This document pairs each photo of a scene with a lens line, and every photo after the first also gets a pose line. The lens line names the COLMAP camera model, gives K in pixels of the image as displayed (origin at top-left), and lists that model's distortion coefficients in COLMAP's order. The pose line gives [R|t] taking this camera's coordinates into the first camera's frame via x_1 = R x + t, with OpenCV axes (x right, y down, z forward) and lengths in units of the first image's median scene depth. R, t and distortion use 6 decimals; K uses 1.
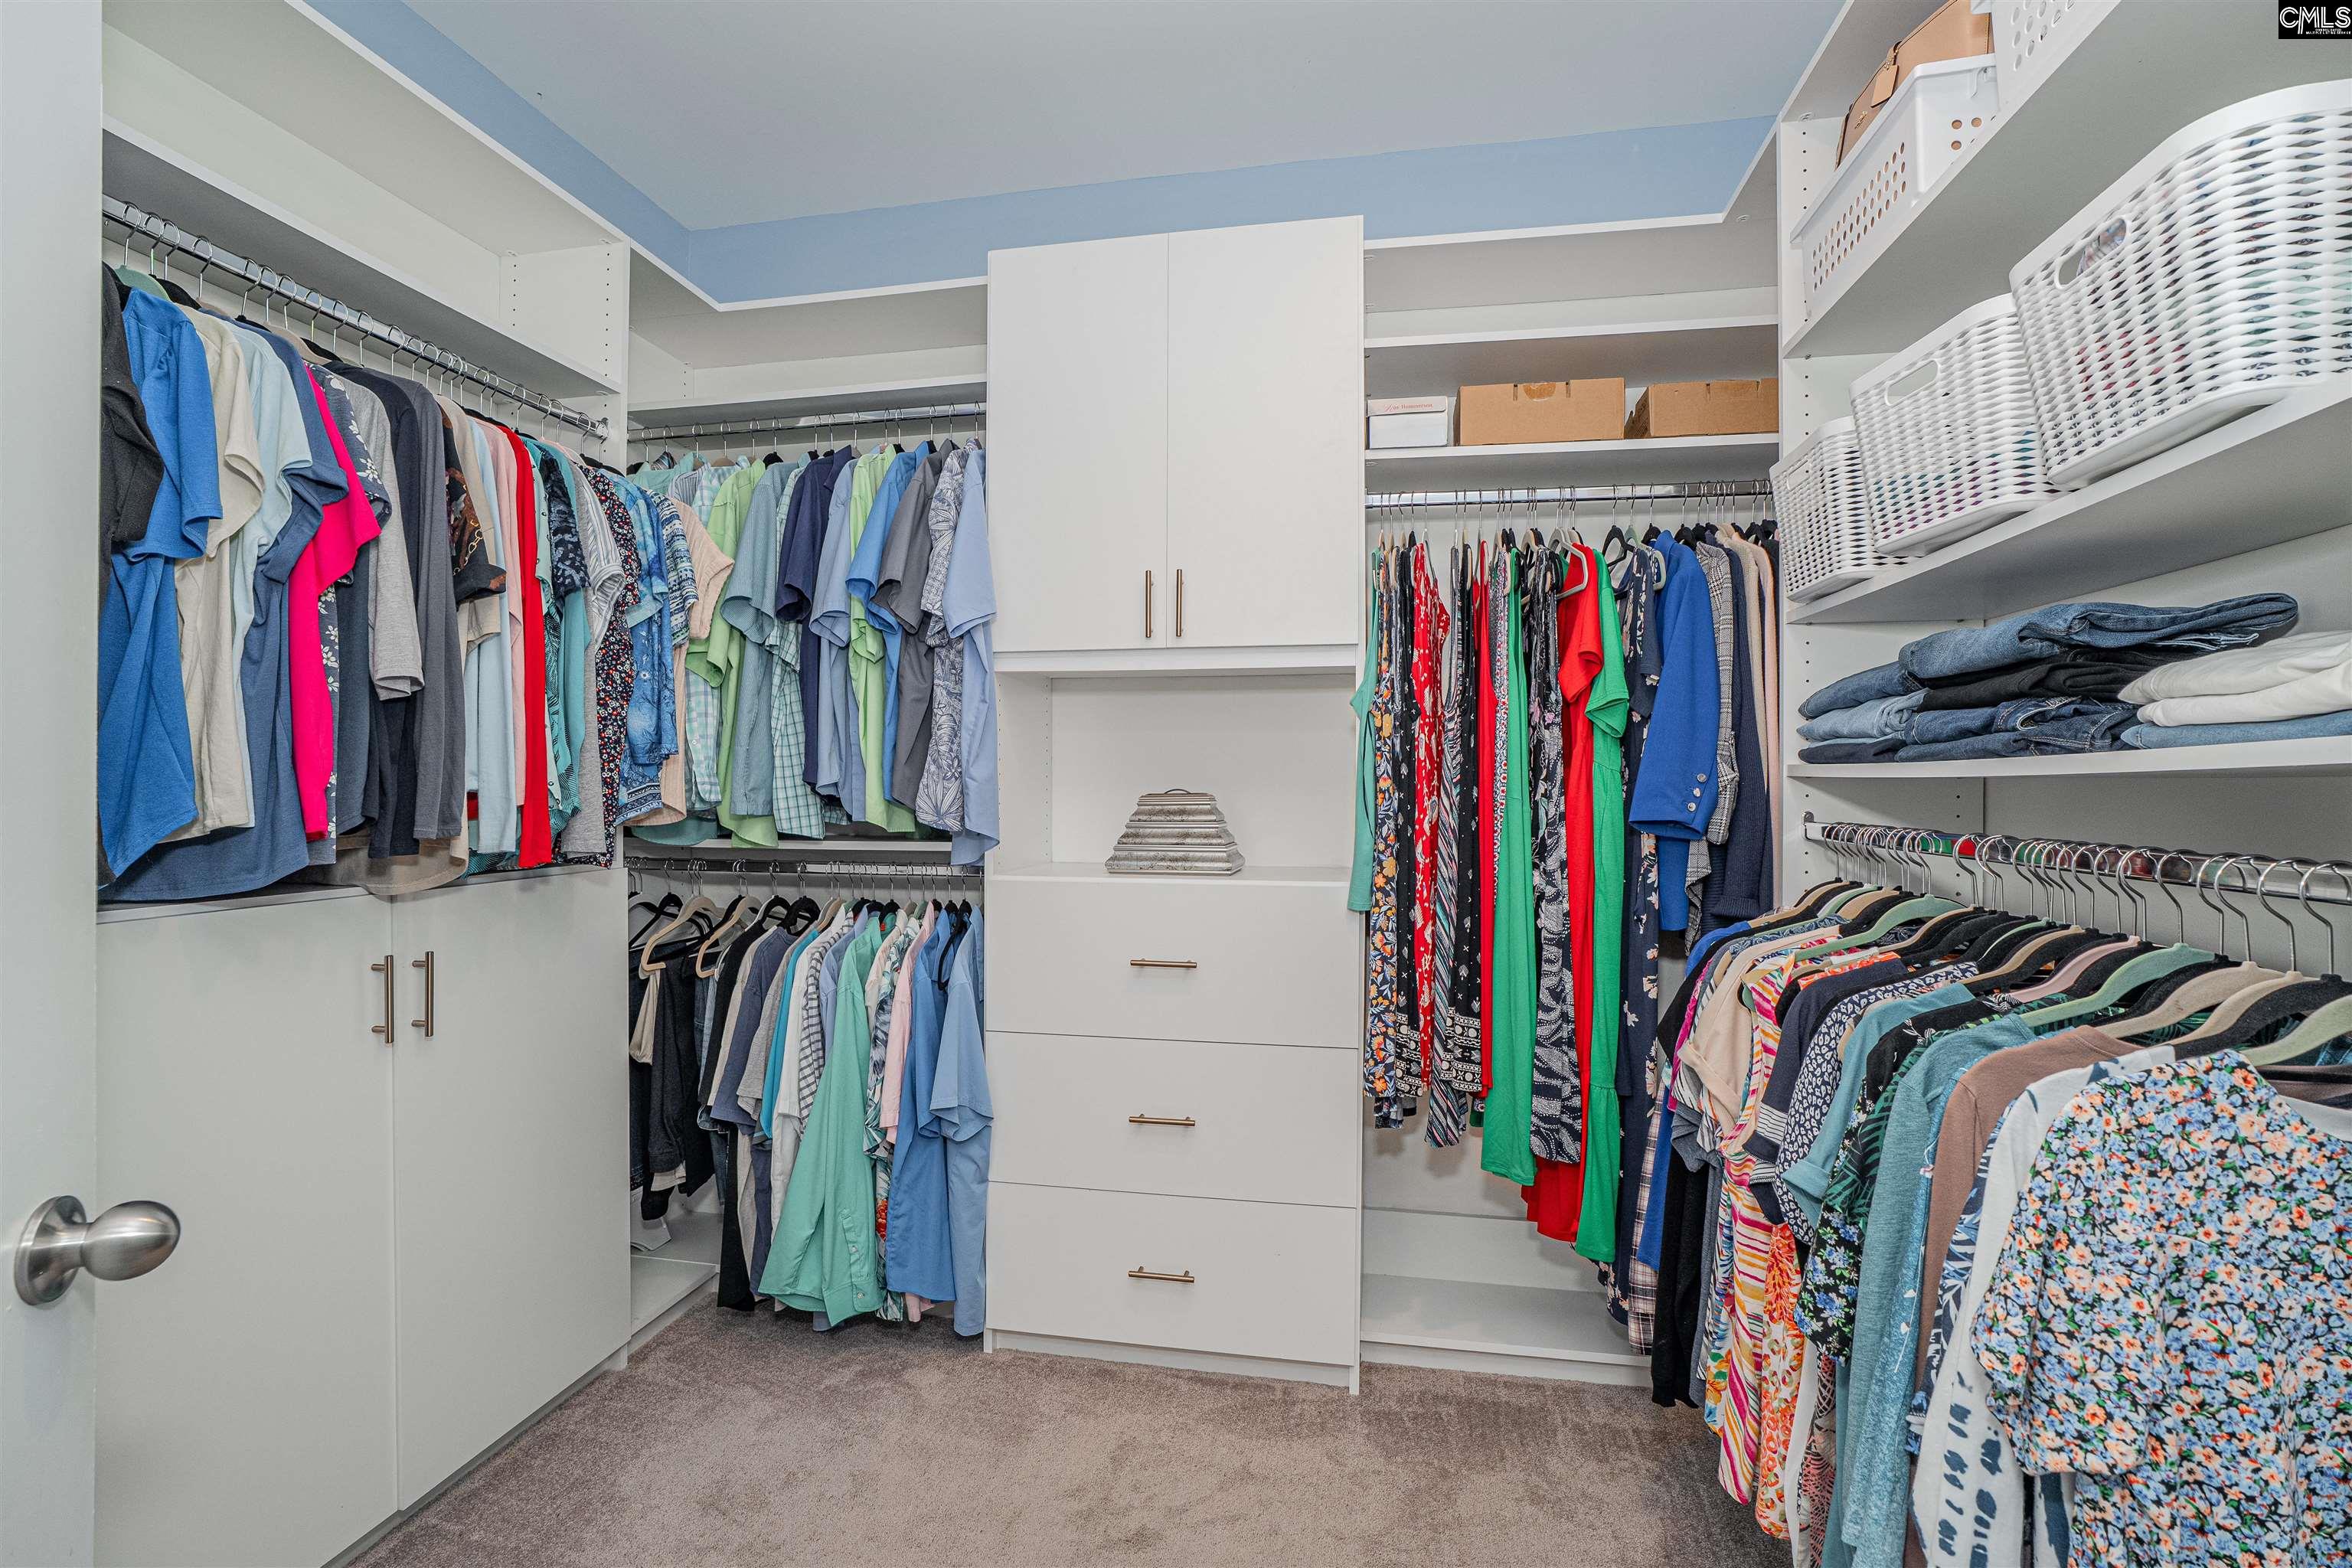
lens RADIAL K [[1068.0, 0, 1178.6], [0, 1068.0, 789.0], [0, 0, 1]] dist [-0.028986, 0.007668]
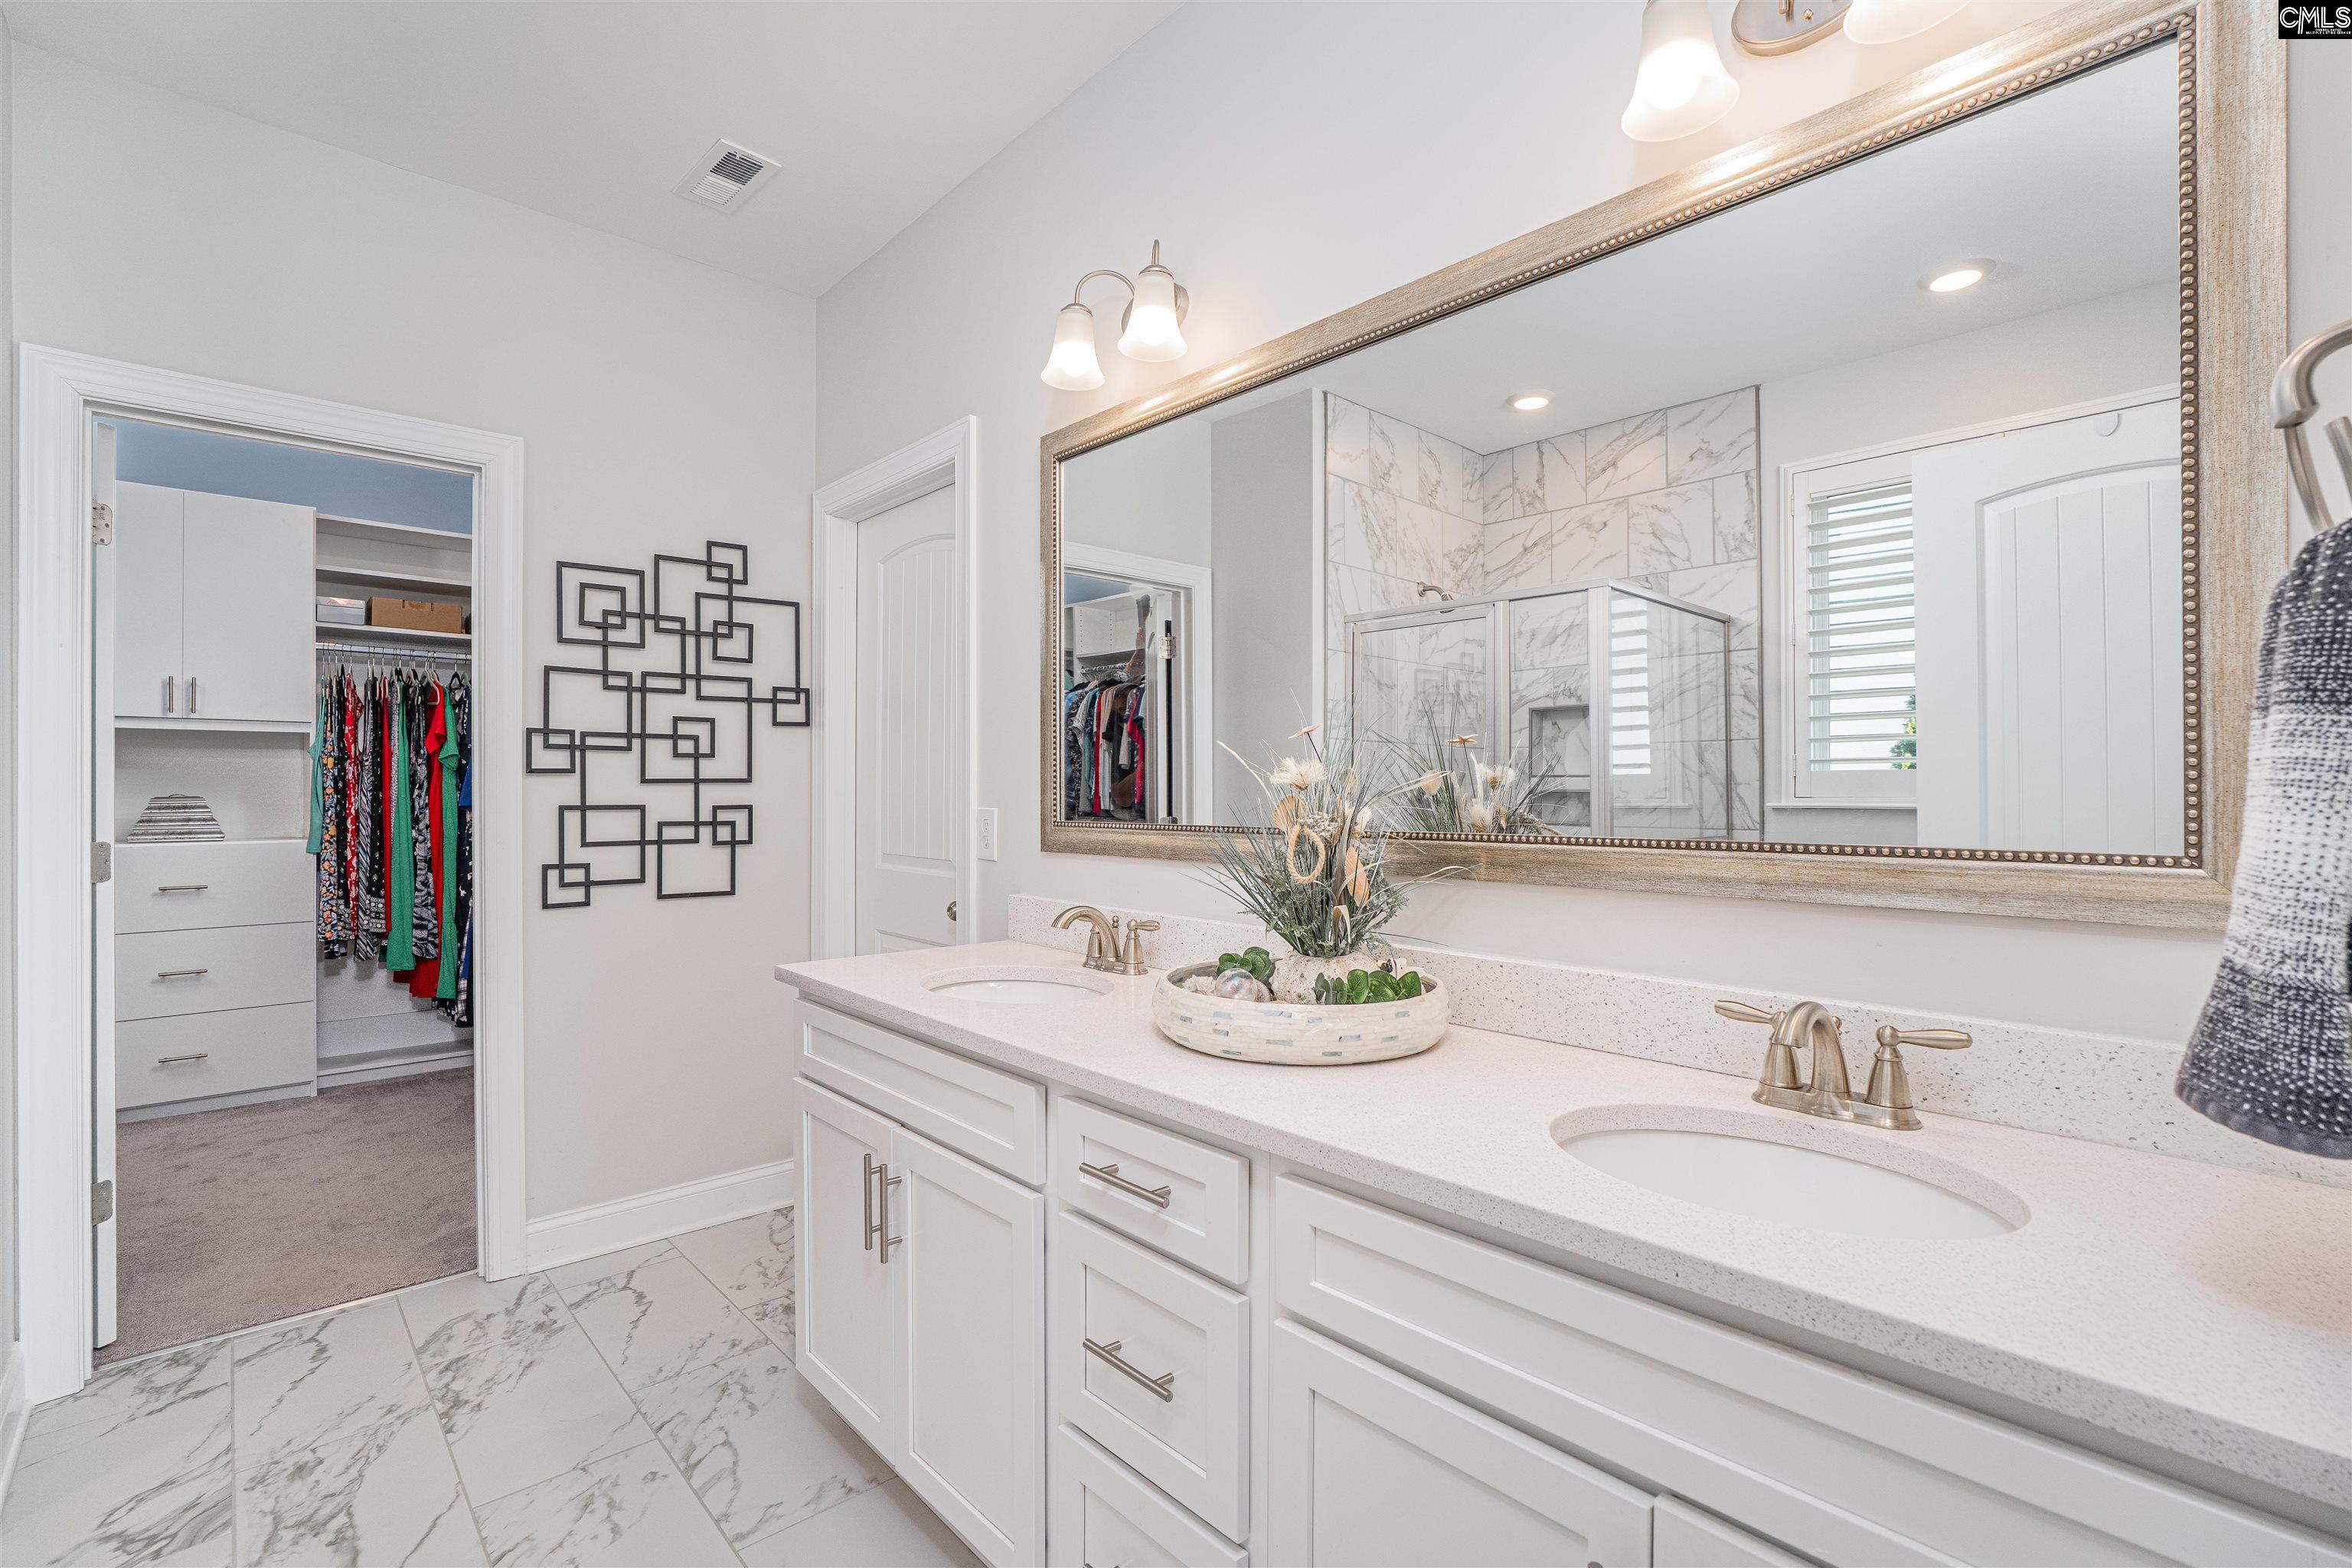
lens RADIAL K [[1068.0, 0, 1189.4], [0, 1068.0, 798.1], [0, 0, 1]] dist [-0.028986, 0.007668]
pose [[0.594775, -0.009791, 0.803833, -0.455185], [-0.003791, 0.999881, 0.014983, -0.027661], [-0.803883, -0.011959, 0.594667, -1.564274]]
